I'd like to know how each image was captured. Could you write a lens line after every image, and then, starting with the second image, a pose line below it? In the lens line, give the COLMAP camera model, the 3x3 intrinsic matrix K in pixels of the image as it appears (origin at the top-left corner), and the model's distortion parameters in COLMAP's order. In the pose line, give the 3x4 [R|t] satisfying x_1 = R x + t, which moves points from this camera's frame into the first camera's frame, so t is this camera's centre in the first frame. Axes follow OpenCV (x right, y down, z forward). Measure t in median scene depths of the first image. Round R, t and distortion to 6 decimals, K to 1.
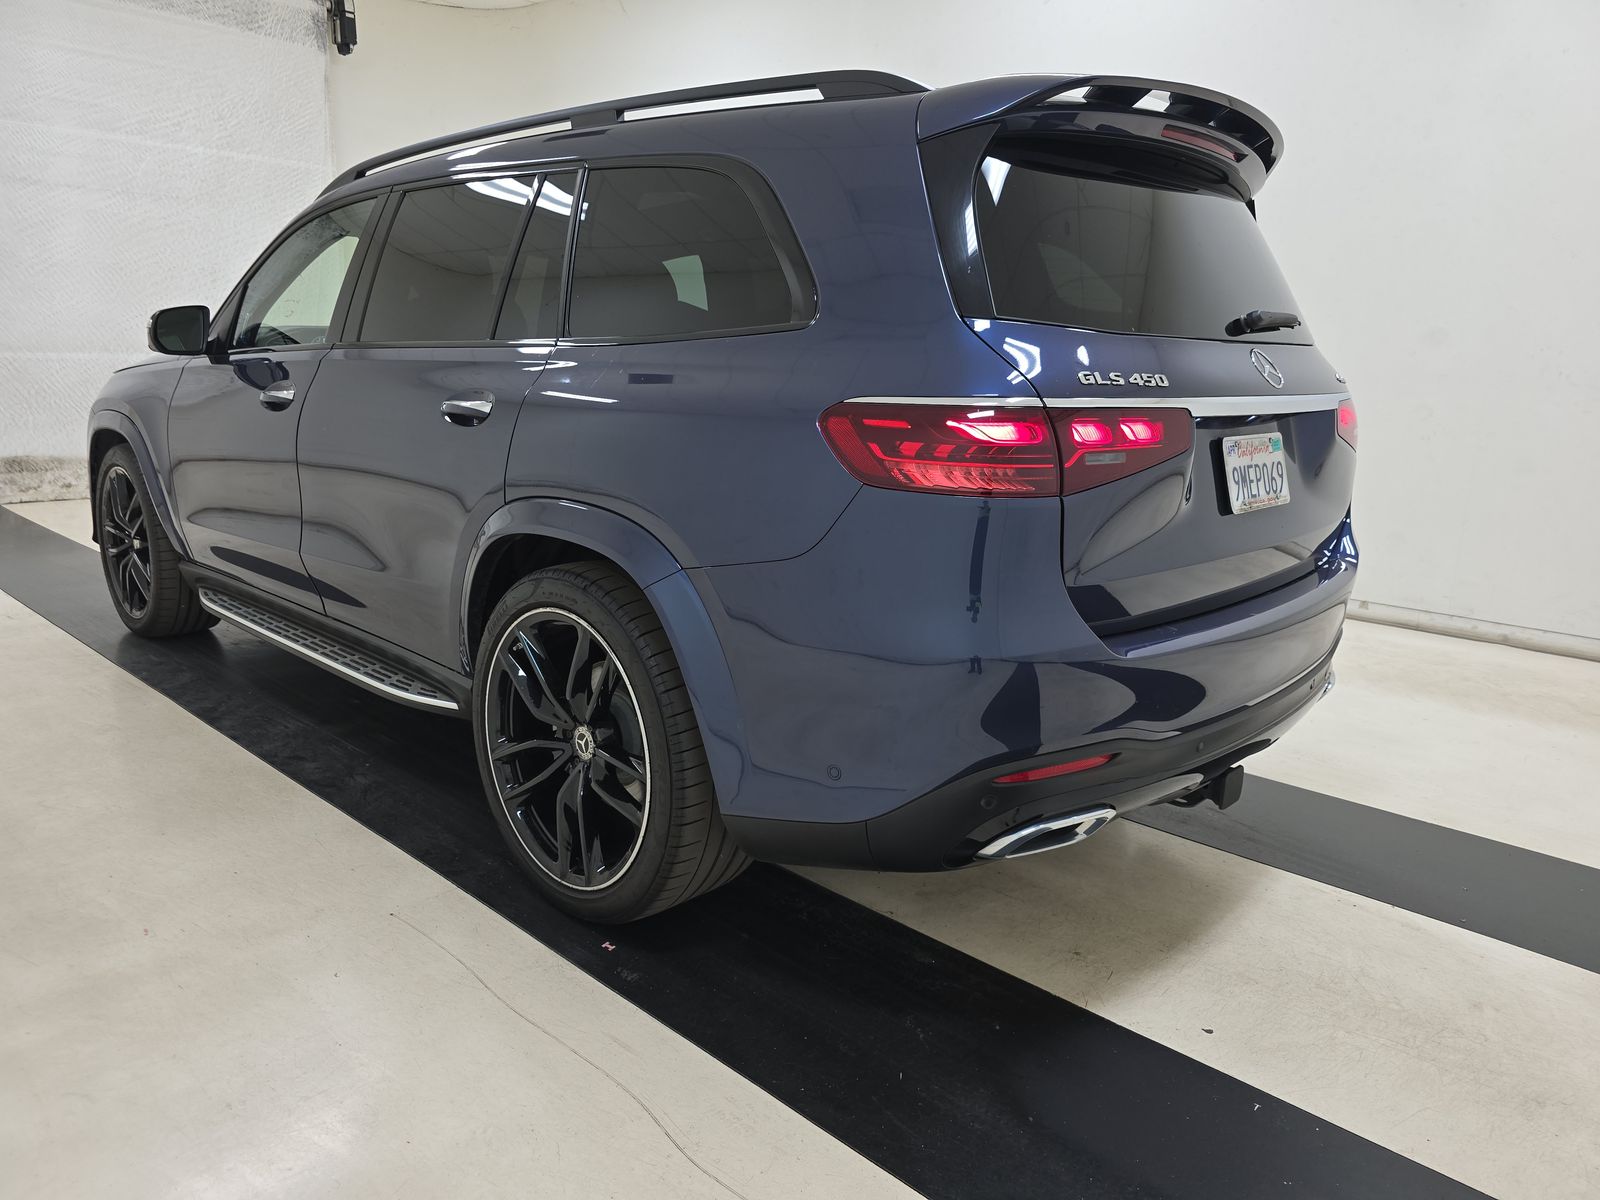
lens RADIAL K [[1035.6, 0, 806.1], [0, 1035.6, 601.2], [0, 0, 1]] dist [0.033586, -0.031967]
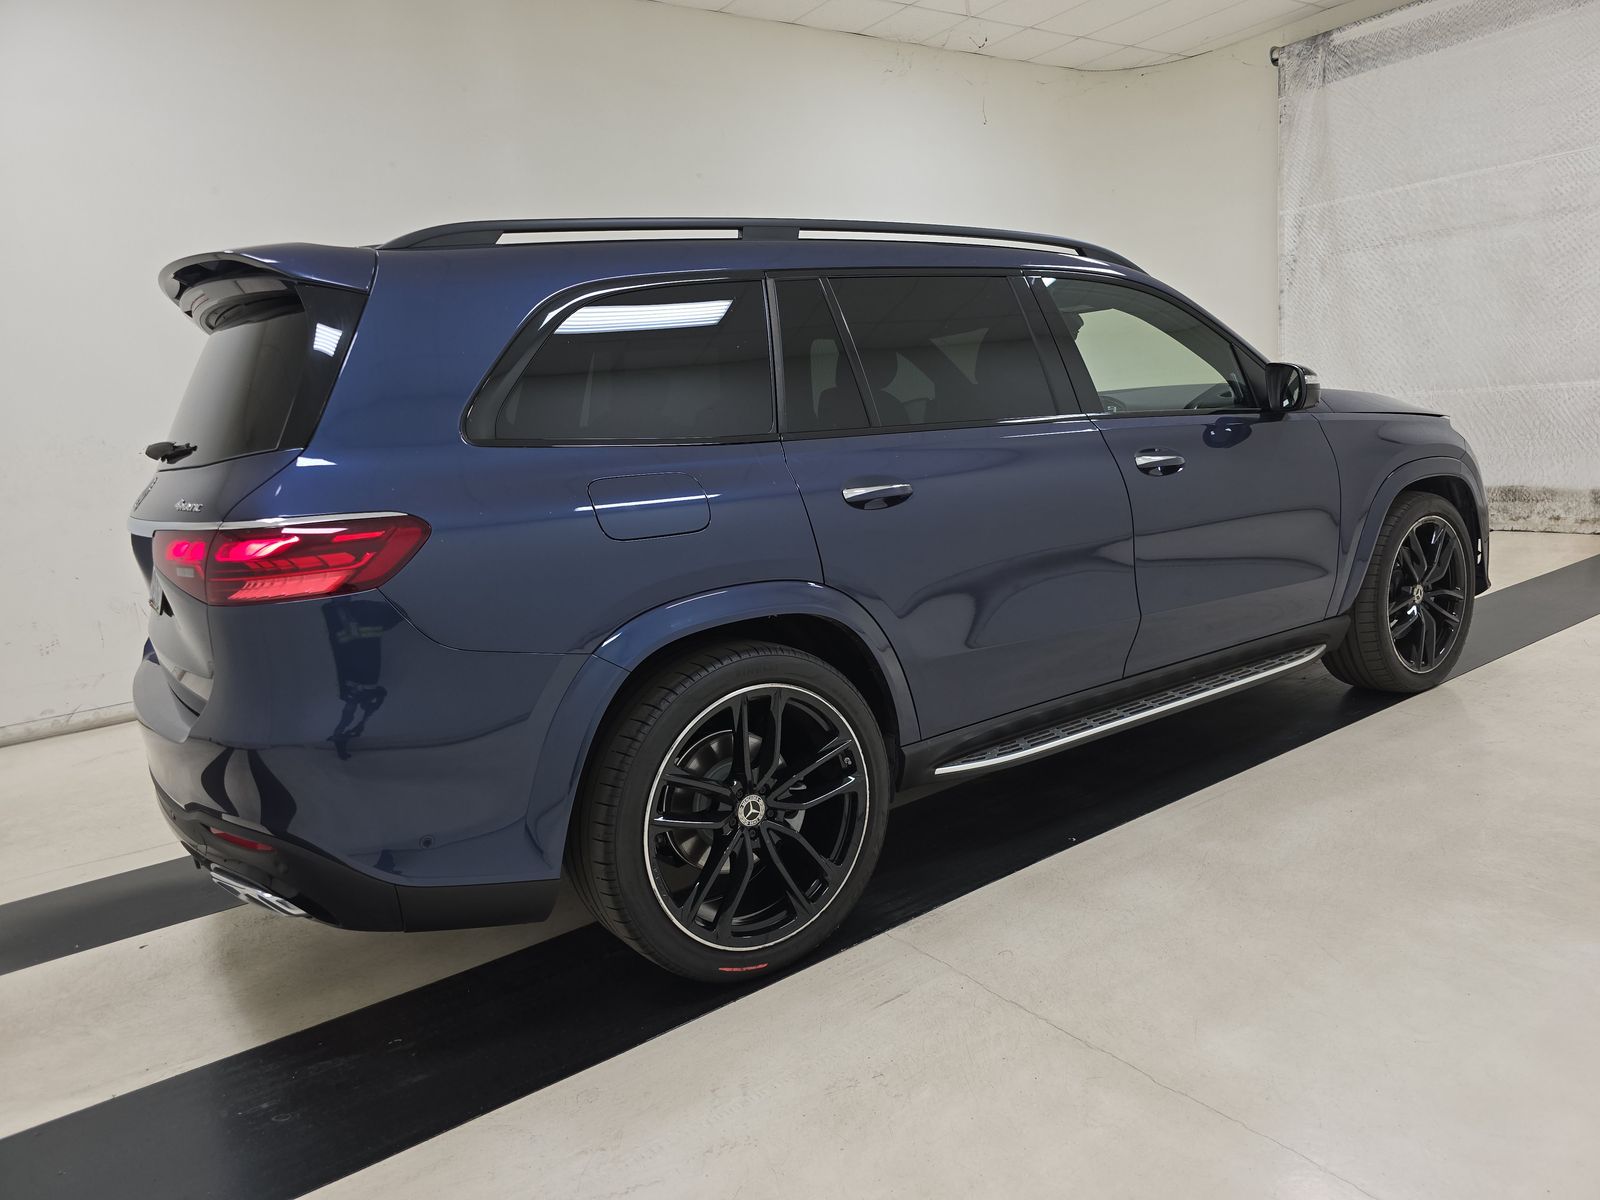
lens RADIAL K [[1035.6, 0, 806.1], [0, 1035.6, 601.2], [0, 0, 1]] dist [0.033586, -0.031967]
pose [[-0.161924, 0.157918, -0.974085, 0.374670], [-0.151218, 0.971483, 0.182633, -0.110688], [0.975148, 0.176872, -0.133427, 0.477530]]
